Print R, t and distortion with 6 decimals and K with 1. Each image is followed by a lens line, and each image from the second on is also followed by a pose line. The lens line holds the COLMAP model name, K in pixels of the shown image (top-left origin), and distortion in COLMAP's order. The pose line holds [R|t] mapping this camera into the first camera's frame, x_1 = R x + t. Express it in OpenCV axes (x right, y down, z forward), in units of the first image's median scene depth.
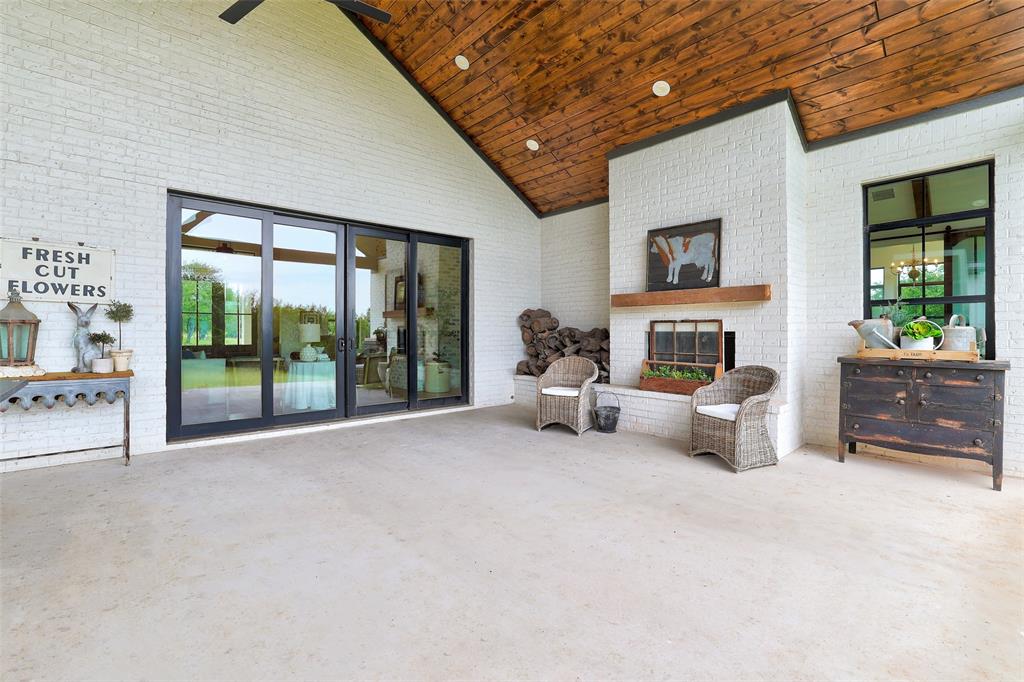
lens RADIAL K [[460.8, 0, 514.7], [0, 460.8, 337.6], [0, 0, 1]] dist [0.001993, 0.000175]
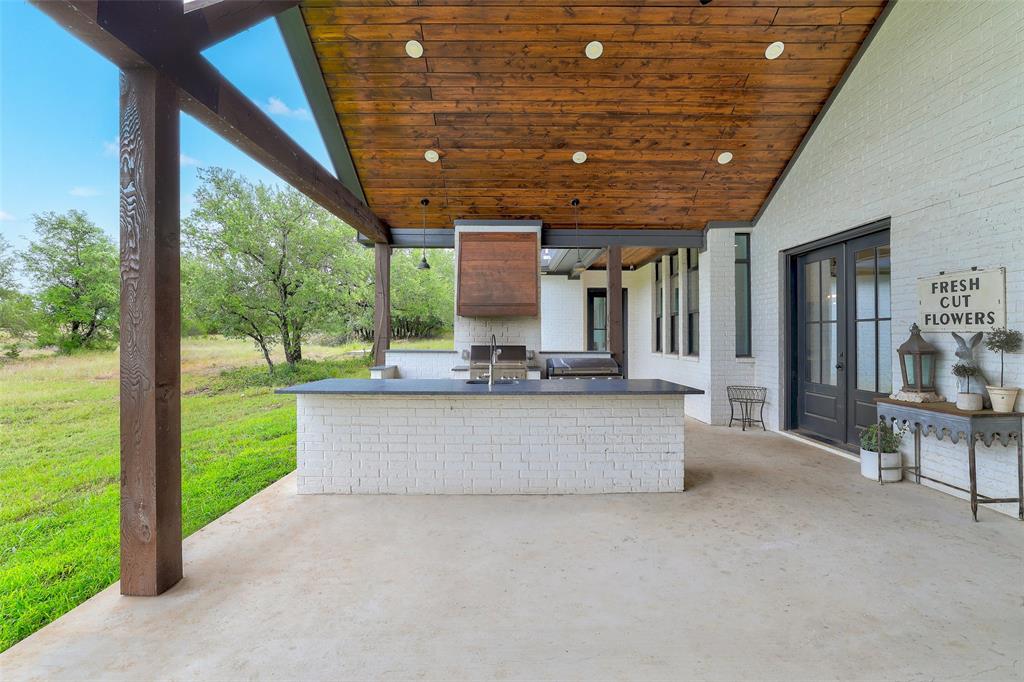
lens RADIAL K [[488.4, 0, 514.9], [0, 488.4, 337.3], [0, 0, 1]] dist [0.002886, 0.000876]
pose [[-0.662357, -0.007120, -0.749154, 0.418053], [-0.011767, 0.999930, 0.000900, -0.055328], [0.749096, 0.009411, -0.662395, 0.978687]]
